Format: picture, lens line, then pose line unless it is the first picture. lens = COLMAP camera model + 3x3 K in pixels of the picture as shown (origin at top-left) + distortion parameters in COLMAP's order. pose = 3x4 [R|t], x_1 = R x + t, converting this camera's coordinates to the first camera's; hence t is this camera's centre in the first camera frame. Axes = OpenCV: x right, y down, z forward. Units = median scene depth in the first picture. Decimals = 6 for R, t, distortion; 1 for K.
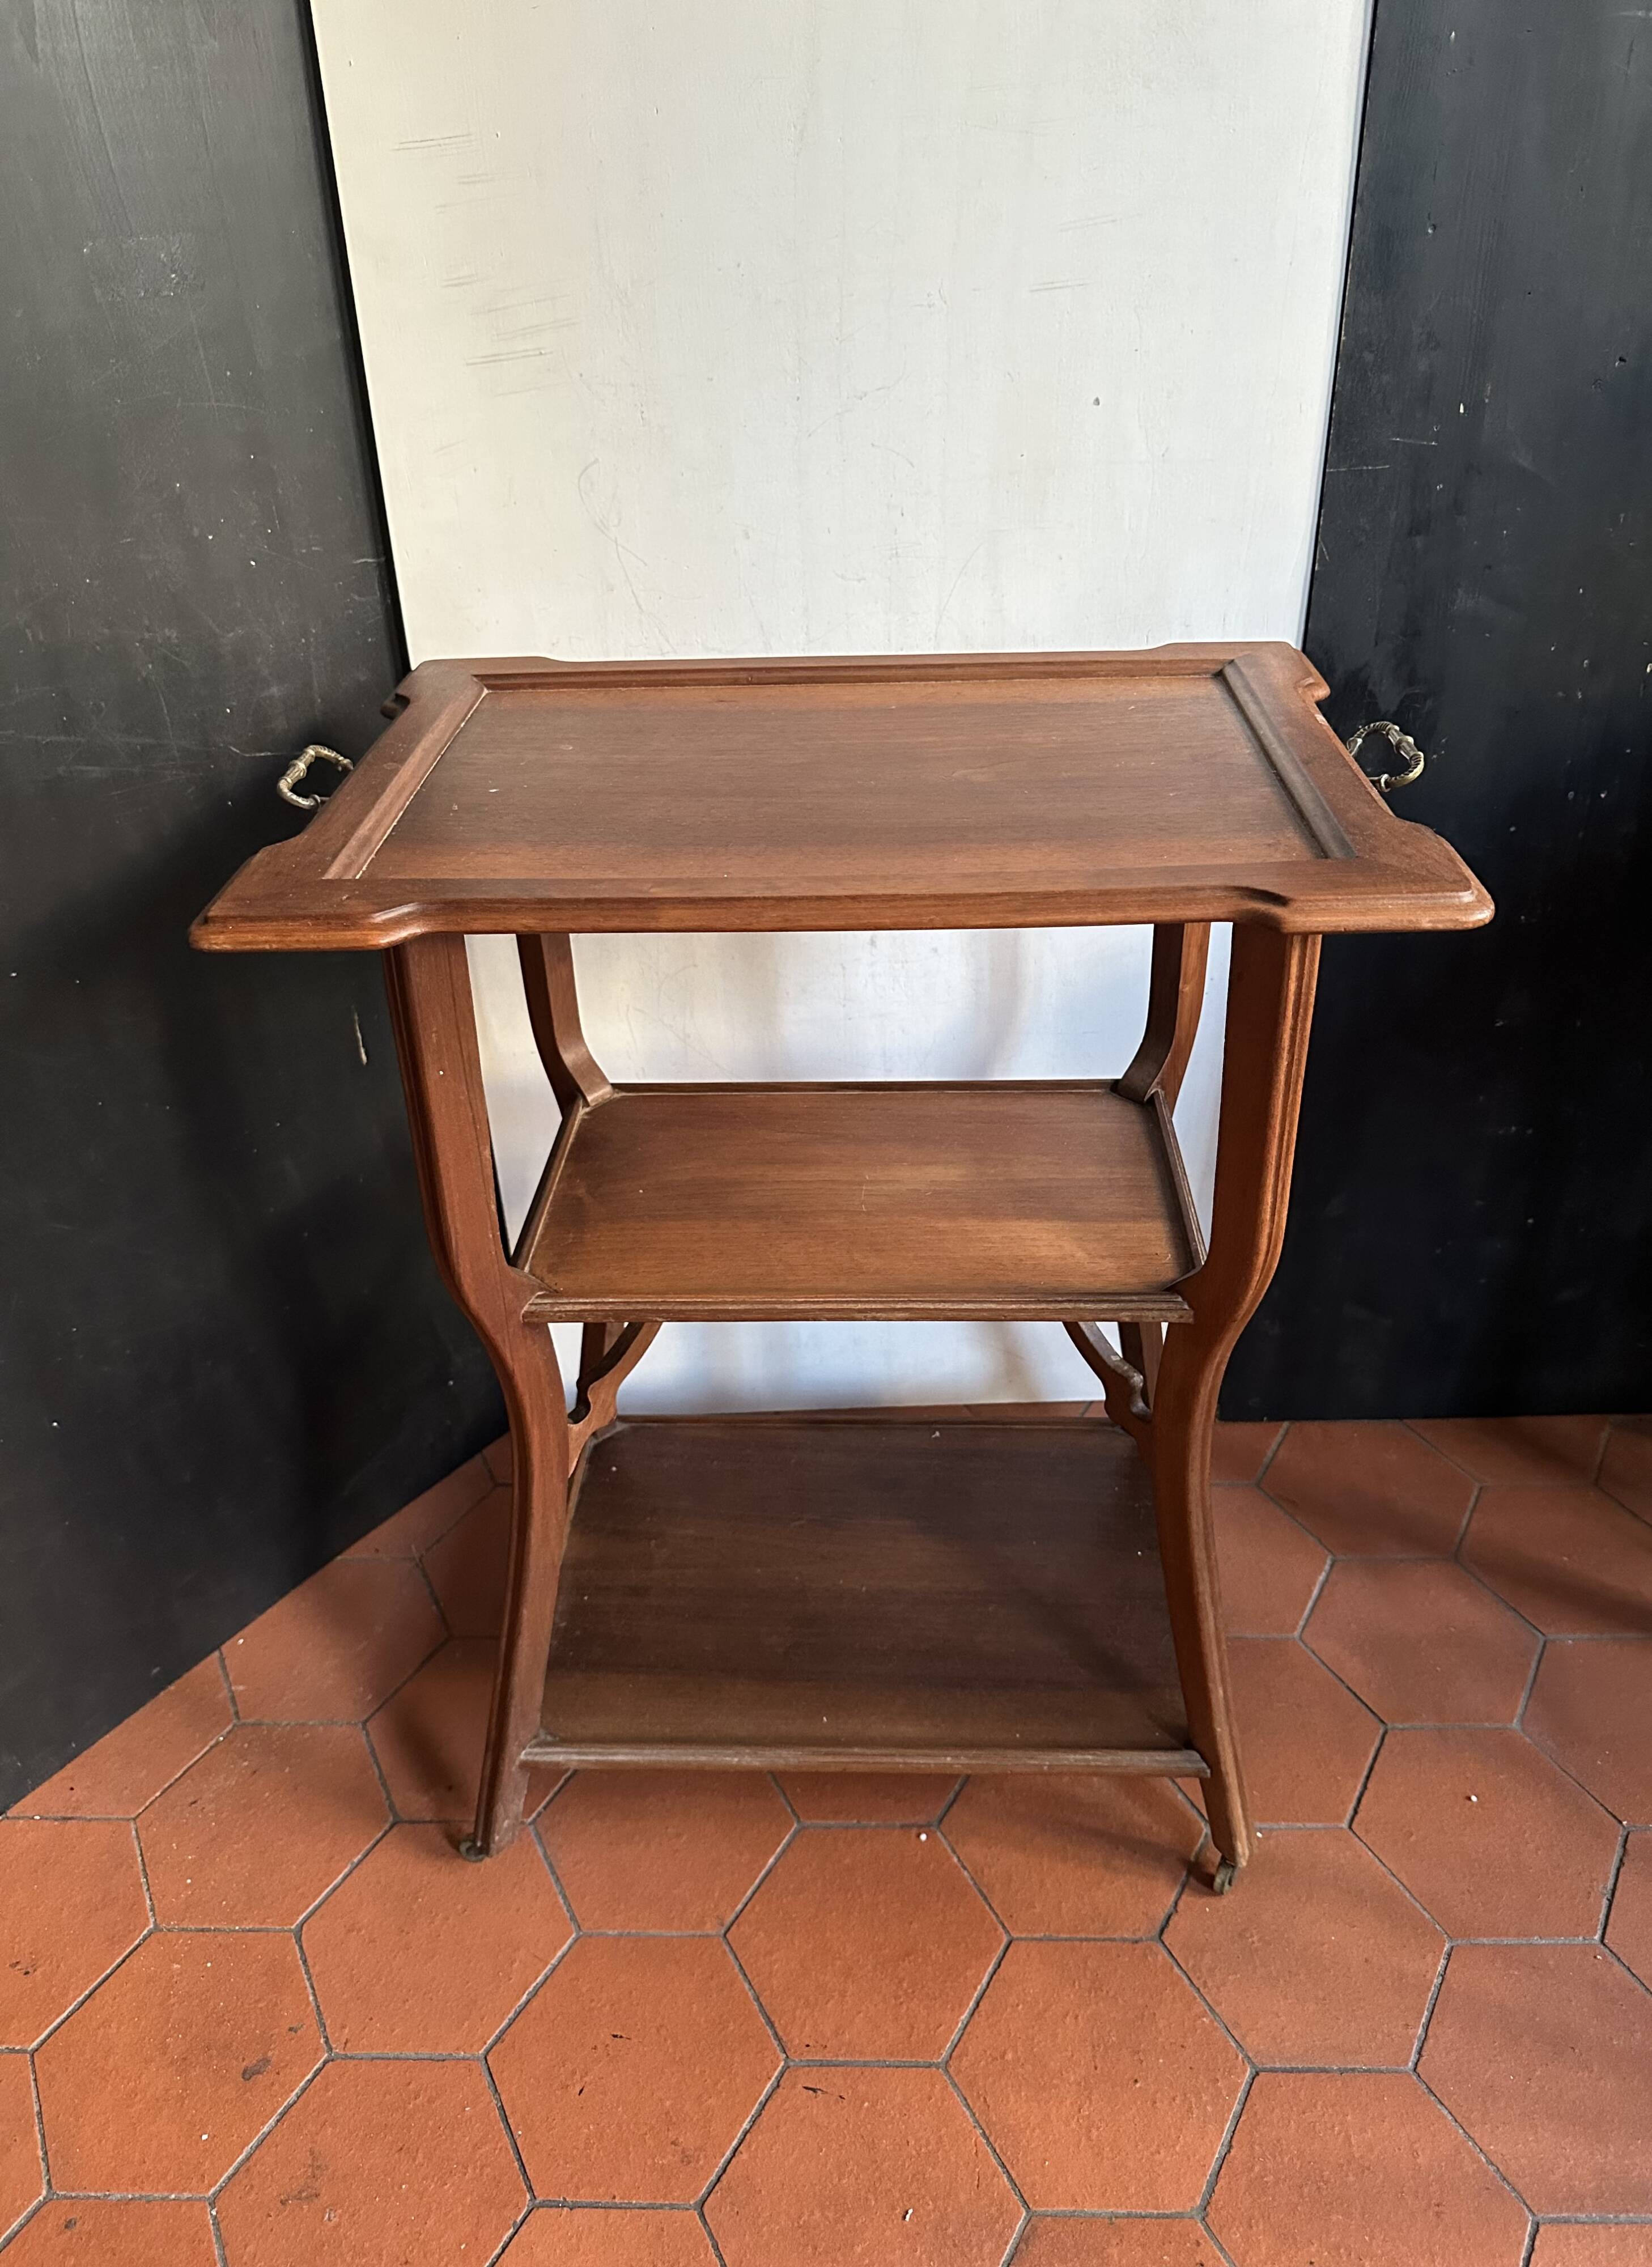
lens RADIAL K [[1644.0, 0, 845.0], [0, 1644.0, 1119.0], [0, 0, 1]] dist [-0.002882, -0.006113]
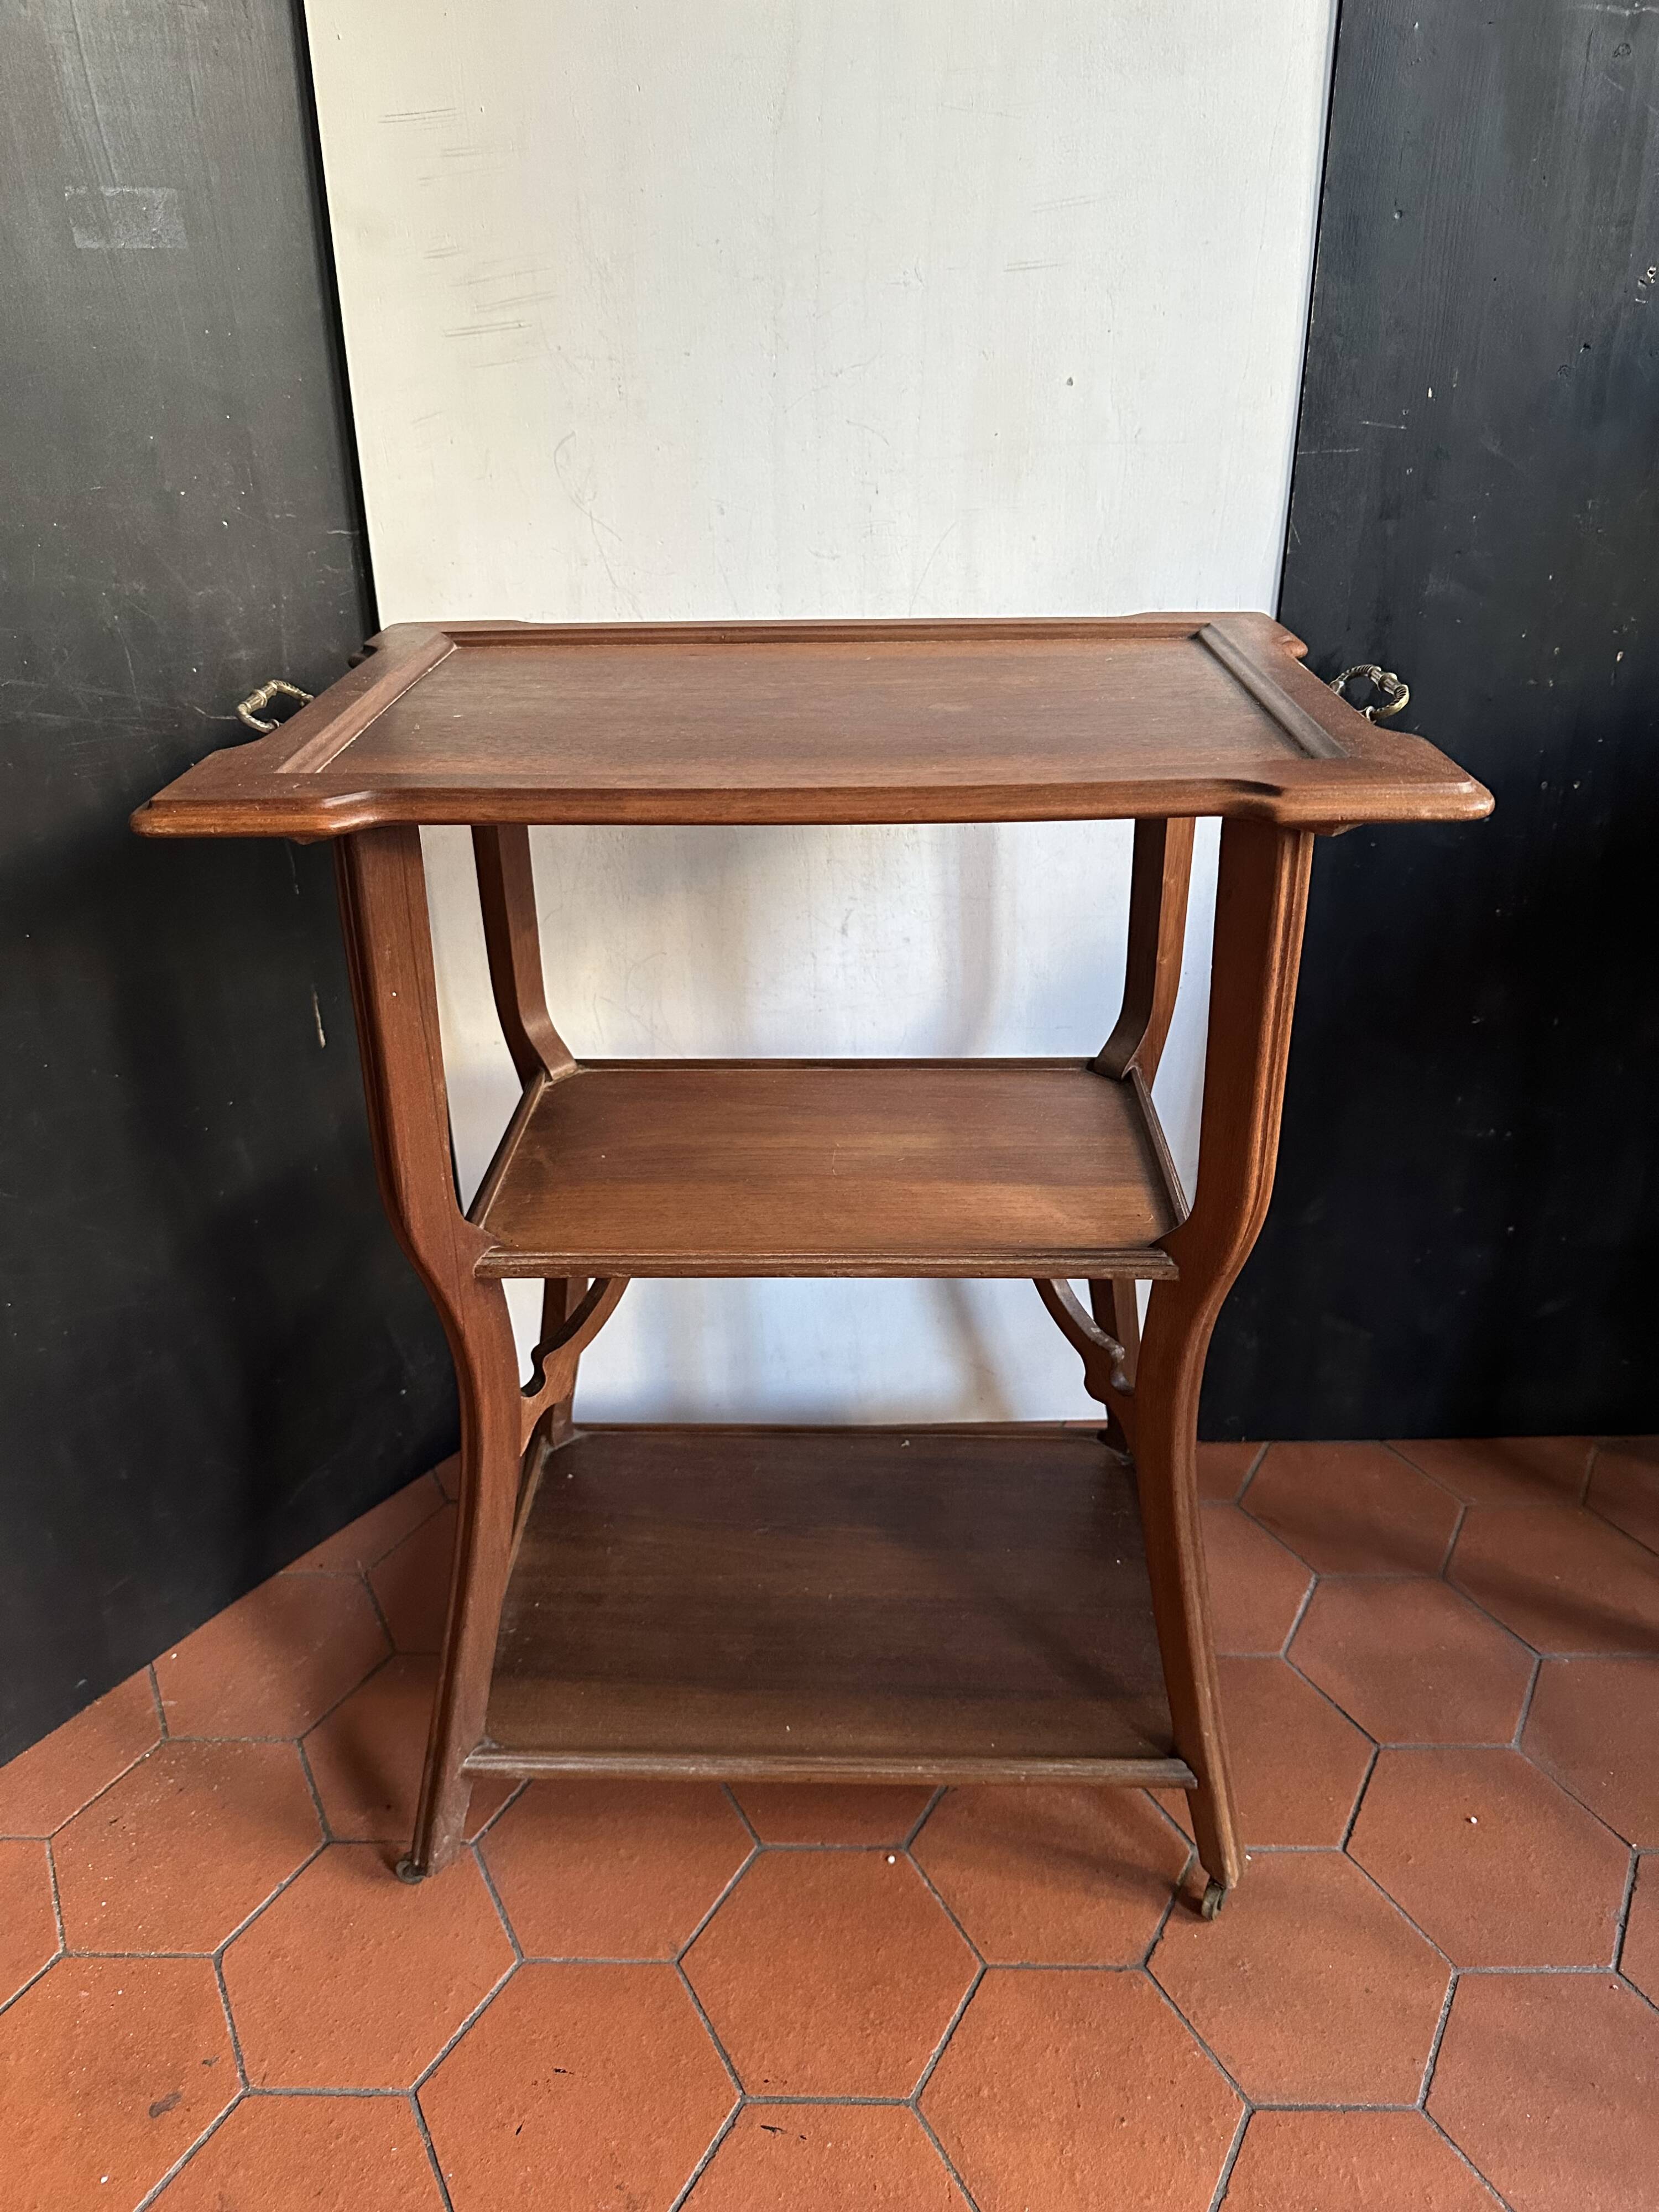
lens RADIAL K [[1602.9, 0, 827.9], [0, 1602.9, 1093.1], [0, 0, 1]] dist [-0.009509, -0.000469]
pose [[0.999911, 0.008637, 0.010152, -0.001981], [-0.007770, 0.996558, -0.082532, 0.082429], [-0.010830, 0.082445, 0.996537, 0.058119]]
